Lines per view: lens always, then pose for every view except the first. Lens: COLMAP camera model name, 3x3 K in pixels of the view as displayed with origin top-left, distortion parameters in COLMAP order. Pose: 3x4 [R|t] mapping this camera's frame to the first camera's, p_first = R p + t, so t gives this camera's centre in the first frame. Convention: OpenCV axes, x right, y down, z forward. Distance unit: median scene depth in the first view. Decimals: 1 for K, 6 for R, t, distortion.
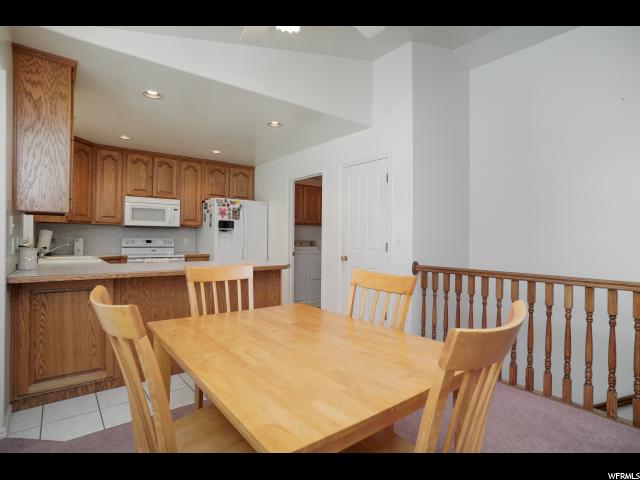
lens RADIAL K [[332.2, 0, 316.4], [0, 332.2, 237.8], [0, 0, 1]] dist [-0.027329, 0.007232]
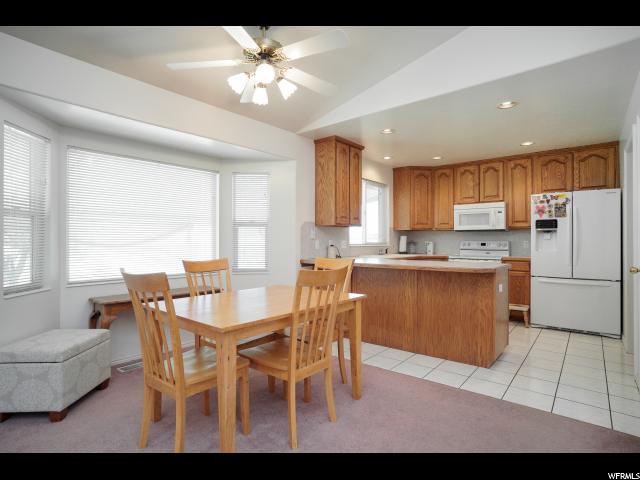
lens RADIAL K [[332.2, 0, 308.1], [0, 332.2, 237.4], [0, 0, 1]] dist [-0.027329, 0.007232]
pose [[0.232896, -0.021909, -0.972255, 0.404426], [0.001635, 0.999754, -0.022137, 0.011850], [0.972500, 0.003566, 0.232875, 0.208781]]
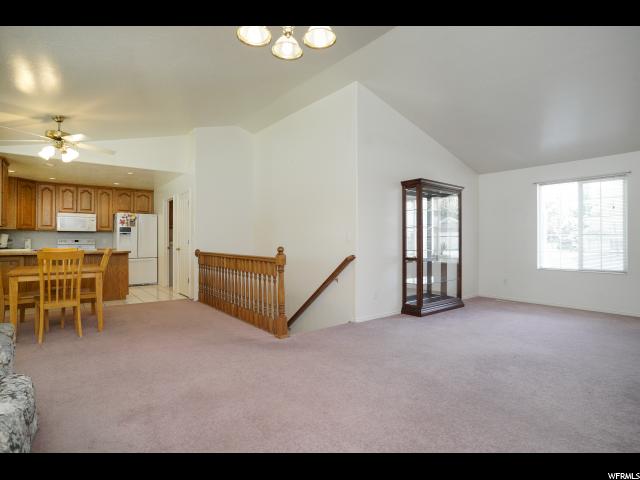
lens RADIAL K [[332.2, 0, 323.8], [0, 332.2, 236.8], [0, 0, 1]] dist [-0.027329, 0.007232]
pose [[0.998838, -0.009423, 0.047256, 0.598493], [0.009571, 0.999950, -0.002907, 0.007517], [-0.047226, 0.003356, 0.998879, -0.613092]]
